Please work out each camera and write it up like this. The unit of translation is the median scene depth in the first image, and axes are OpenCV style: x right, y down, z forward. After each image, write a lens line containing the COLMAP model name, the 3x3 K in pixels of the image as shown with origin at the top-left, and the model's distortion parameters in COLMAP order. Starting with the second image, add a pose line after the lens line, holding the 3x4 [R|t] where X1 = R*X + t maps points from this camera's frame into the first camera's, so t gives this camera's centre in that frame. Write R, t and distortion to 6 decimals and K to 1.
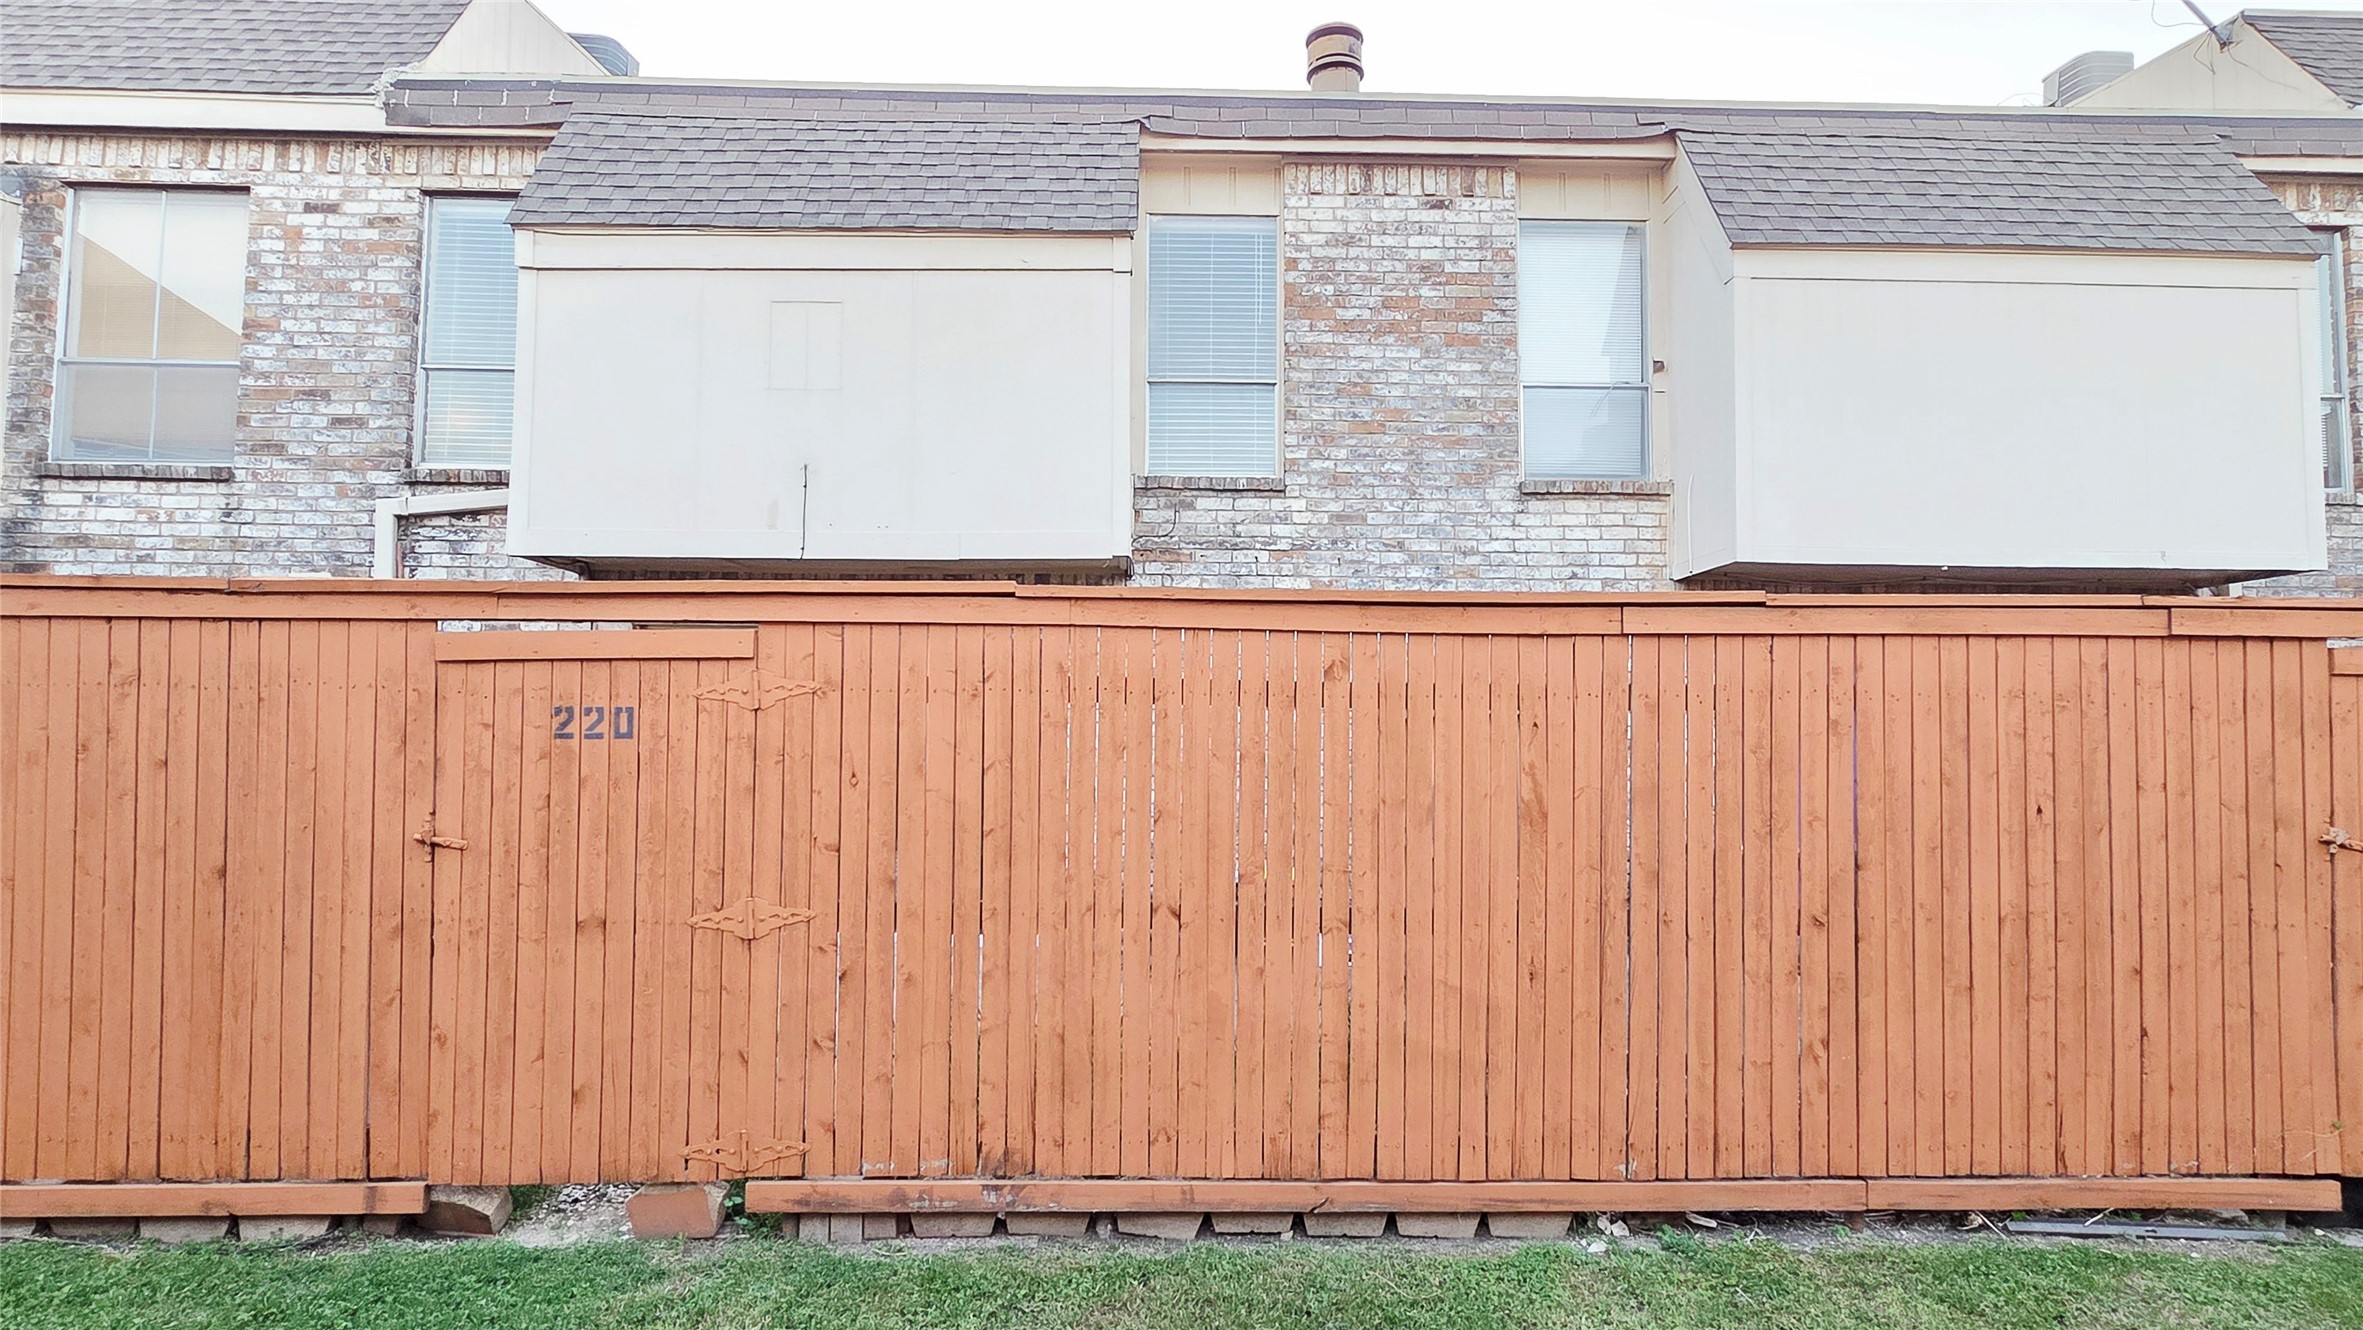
lens RADIAL K [[1342.6, 0, 1181.5], [0, 1342.6, 665.0], [0, 0, 1]] dist [-0.000793, -0.000116]
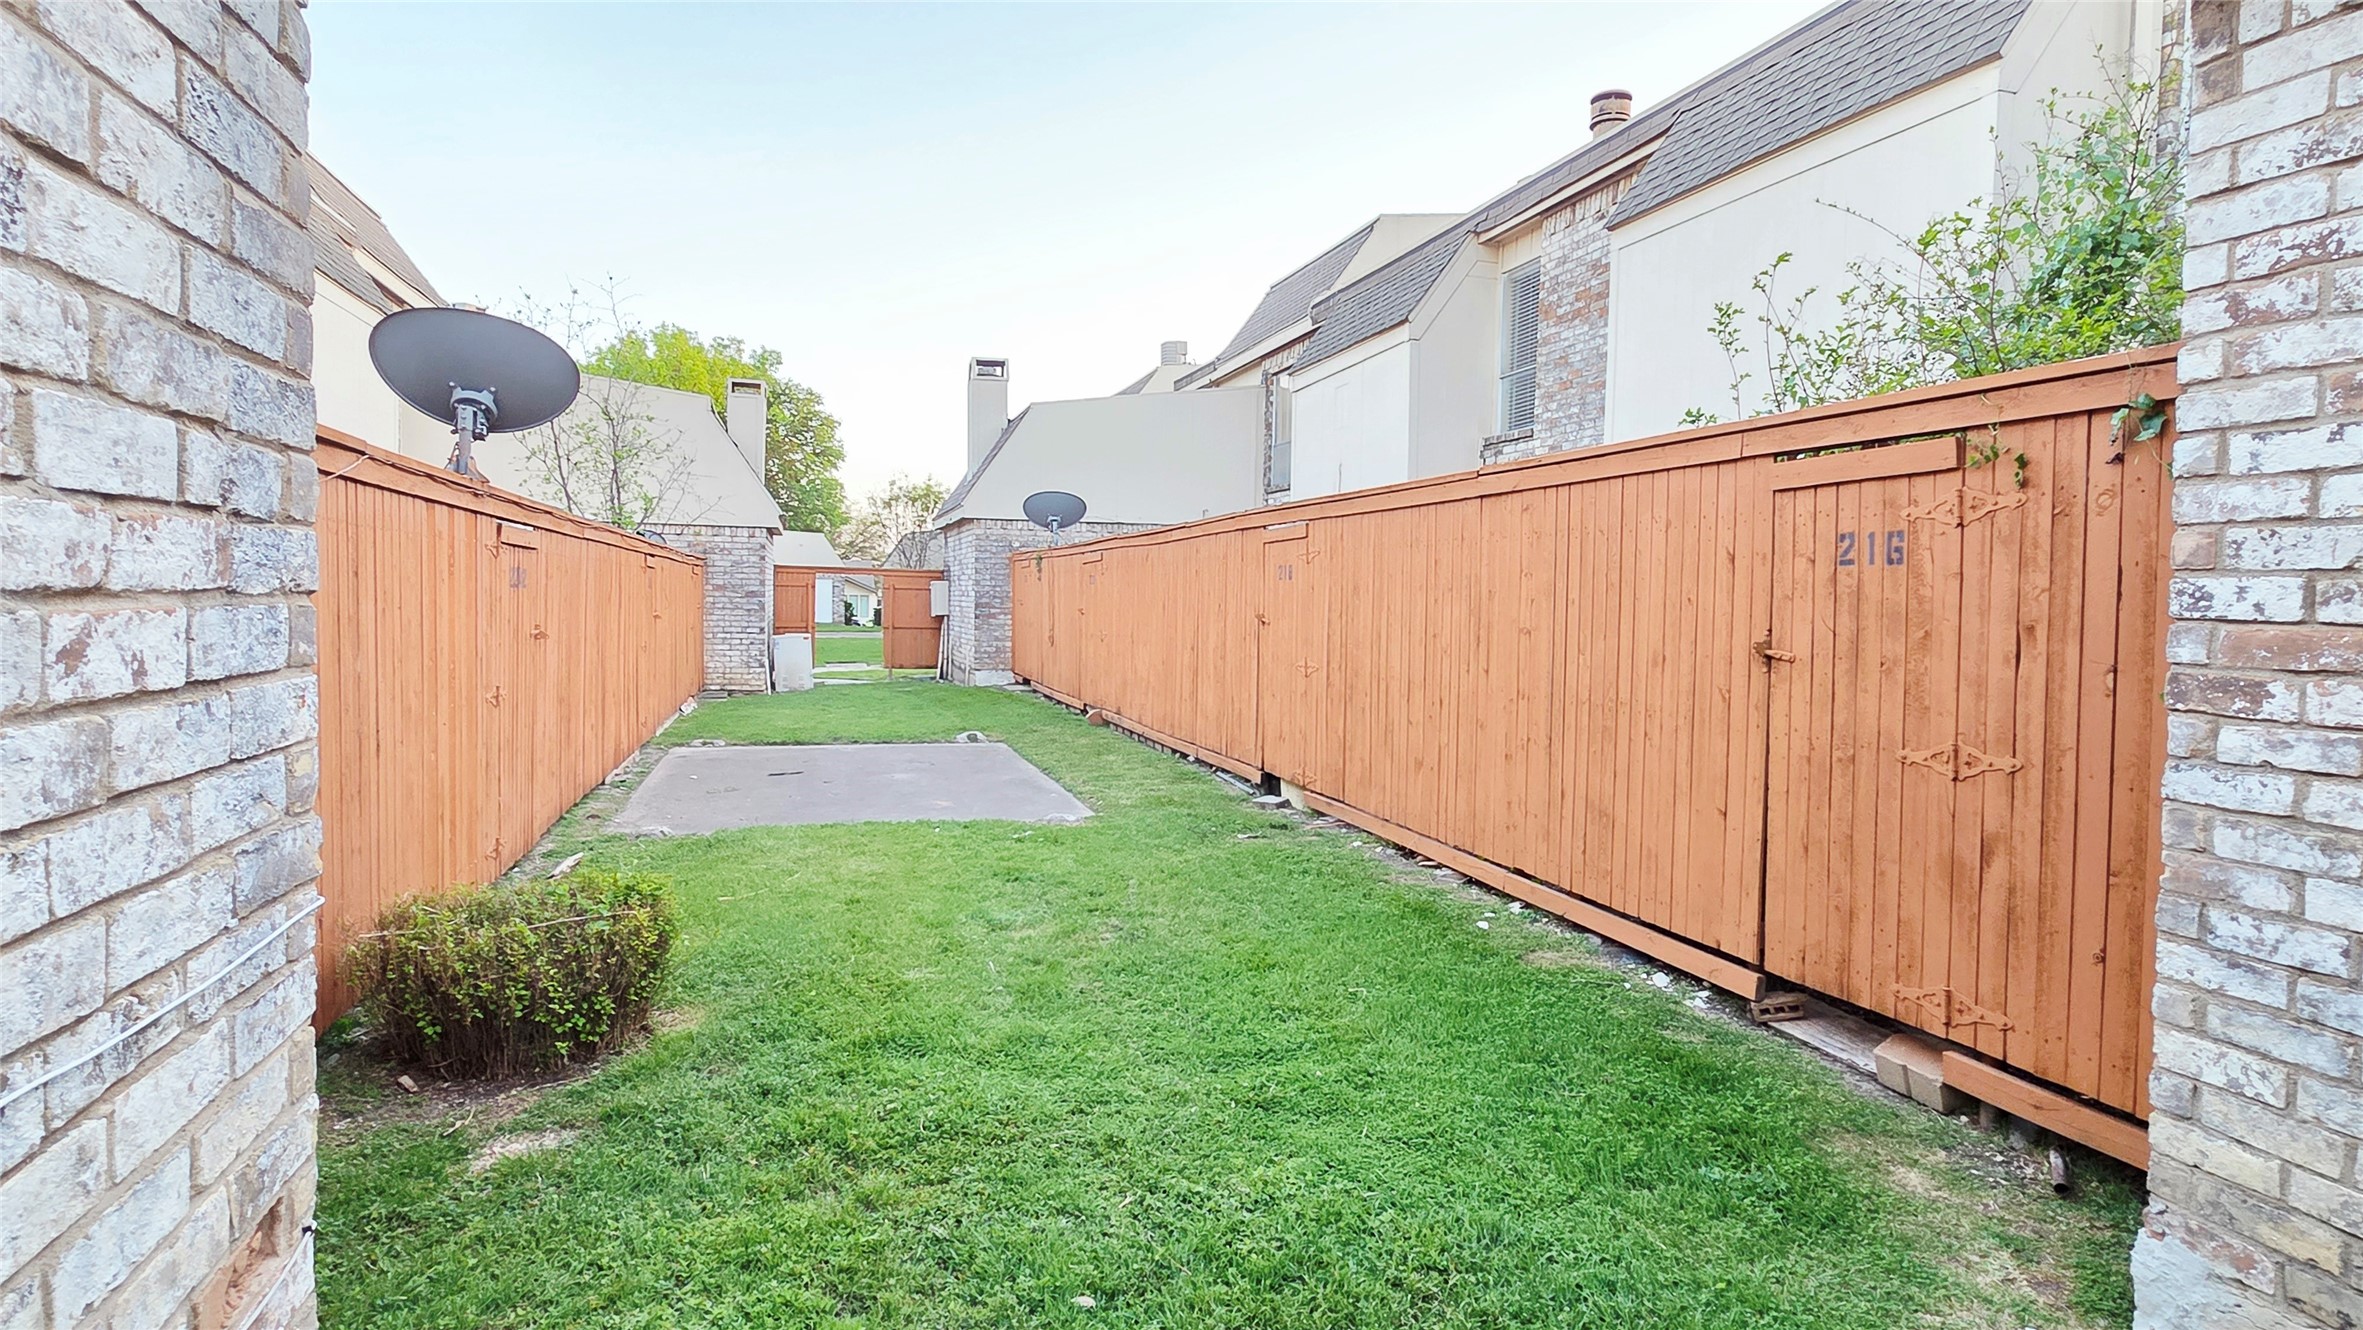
lens RADIAL K [[1342.6, 0, 1181.5], [0, 1342.6, 665.0], [0, 0, 1]] dist [-0.000793, -0.000116]
pose [[0.261286, 0.034269, -0.964653, 1.497564], [0.117174, 0.990853, 0.066938, -0.010824], [0.958123, -0.130523, 0.254880, 0.126630]]
